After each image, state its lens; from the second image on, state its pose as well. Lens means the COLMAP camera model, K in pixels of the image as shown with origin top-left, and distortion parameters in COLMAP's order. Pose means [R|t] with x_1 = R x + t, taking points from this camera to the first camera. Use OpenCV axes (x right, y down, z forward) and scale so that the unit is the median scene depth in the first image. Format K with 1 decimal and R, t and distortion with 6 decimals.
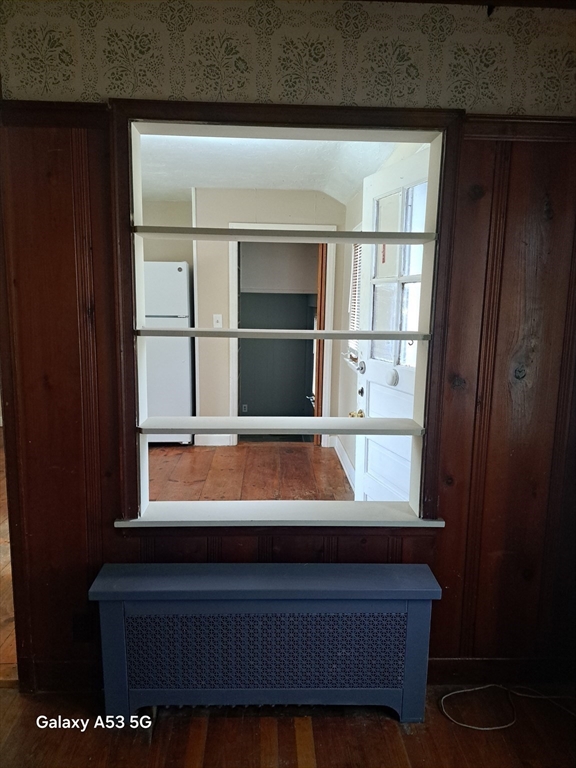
lens RADIAL K [[539.1, 0, 288.0], [0, 539.1, 384.0], [0, 0, 1]] dist [0.064002, -0.072390]
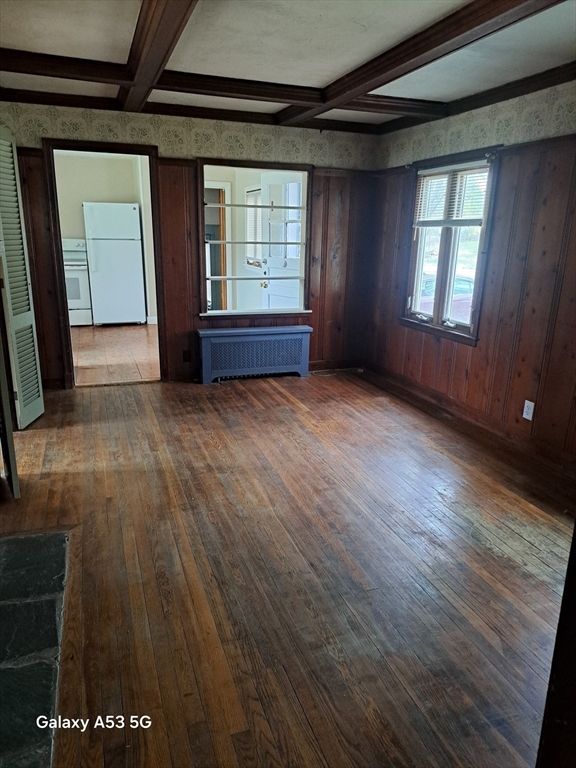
lens RADIAL K [[539.1, 0, 288.0], [0, 539.1, 384.0], [0, 0, 1]] dist [0.064002, -0.072390]
pose [[0.952469, -0.083830, 0.292875, -0.743373], [0.045740, 0.989848, 0.134572, 0.264638], [-0.301182, -0.114780, 0.946633, -1.809731]]
